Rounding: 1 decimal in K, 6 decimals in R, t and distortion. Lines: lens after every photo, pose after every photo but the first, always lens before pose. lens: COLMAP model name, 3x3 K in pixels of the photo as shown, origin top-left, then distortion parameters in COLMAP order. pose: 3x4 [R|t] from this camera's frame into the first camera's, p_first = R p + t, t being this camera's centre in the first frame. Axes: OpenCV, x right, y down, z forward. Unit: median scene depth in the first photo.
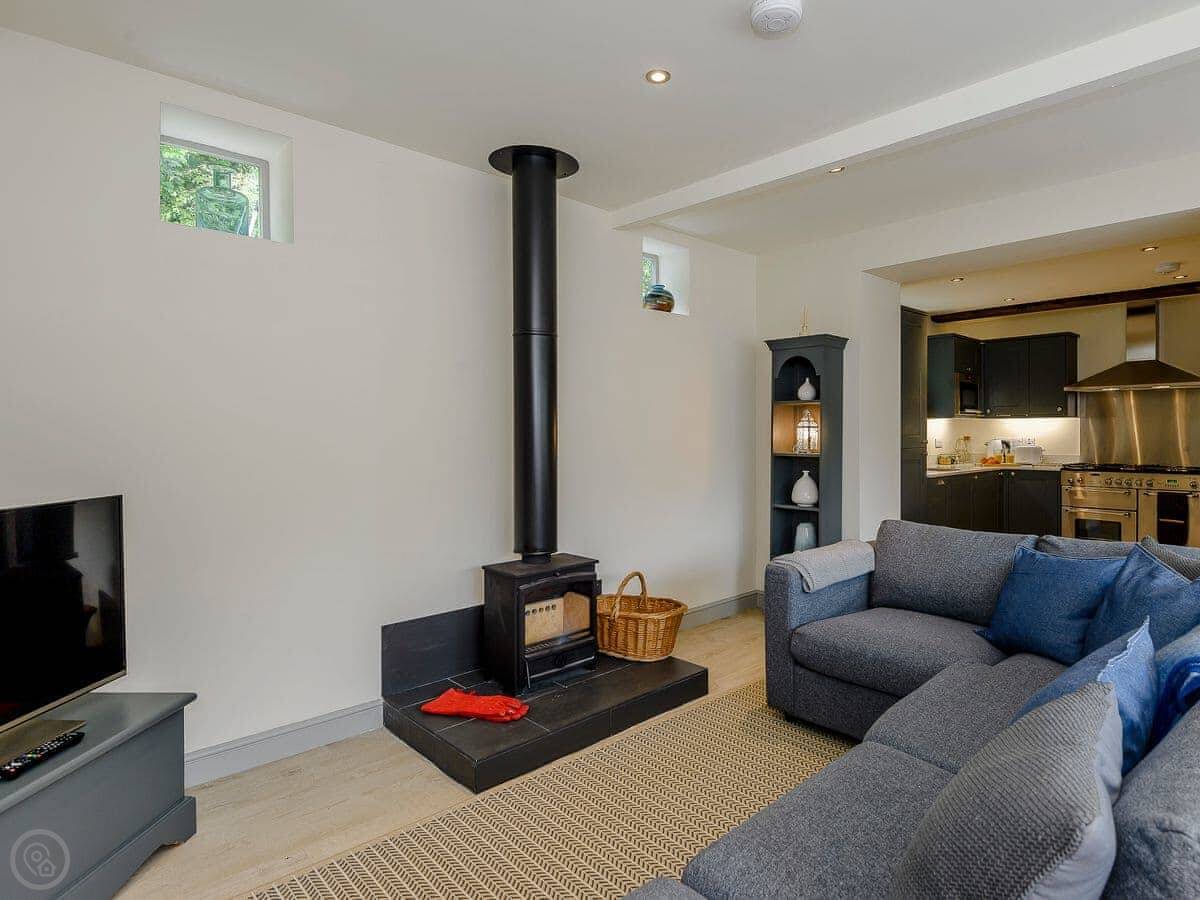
lens RADIAL K [[717.3, 0, 601.1], [0, 717.3, 445.0], [0, 0, 1]] dist [0.008526, -0.001448]
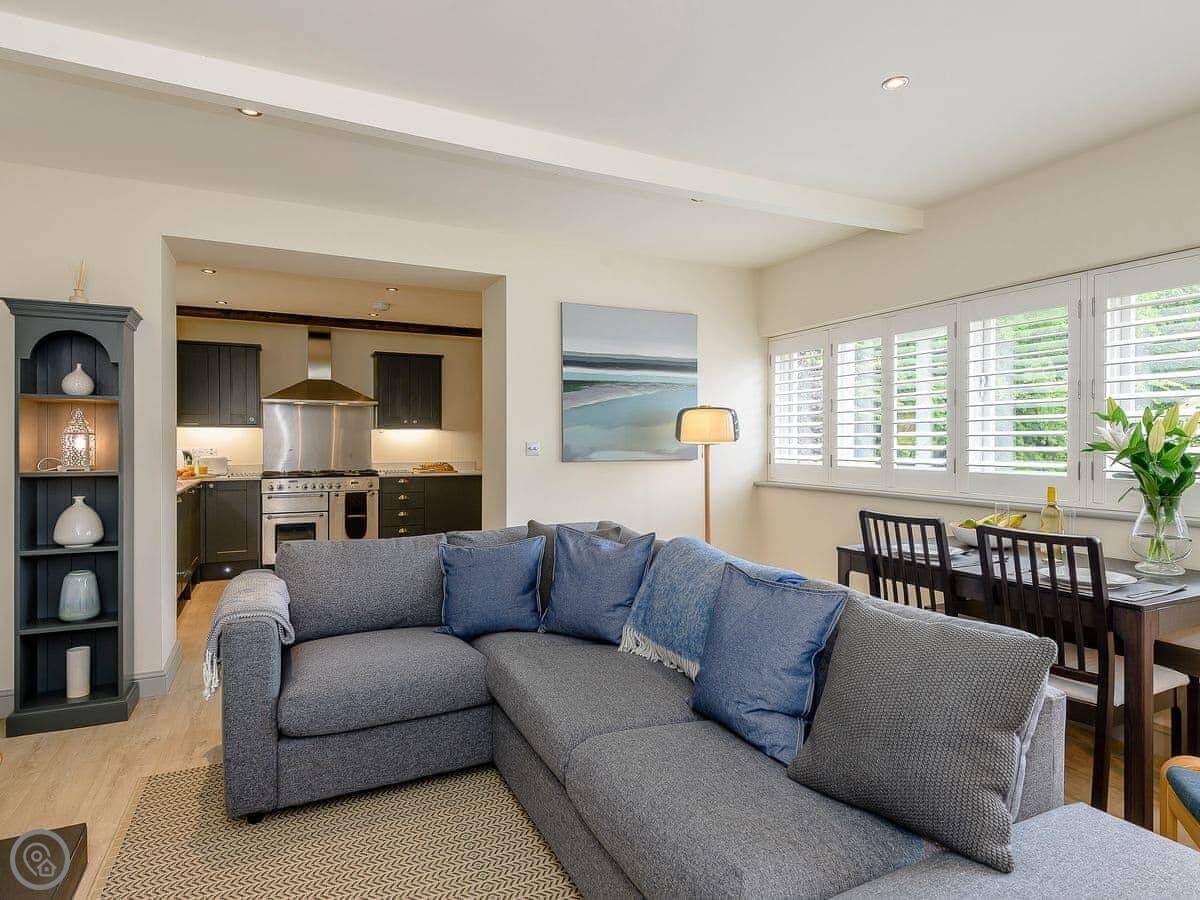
lens RADIAL K [[717.3, 0, 607.9], [0, 717.3, 448.8], [0, 0, 1]] dist [0.008526, -0.001448]
pose [[0.216580, -0.008454, 0.976228, -0.271964], [0.019644, 0.999798, 0.004300, -0.002782], [-0.976067, 0.018246, 0.216702, 0.325864]]
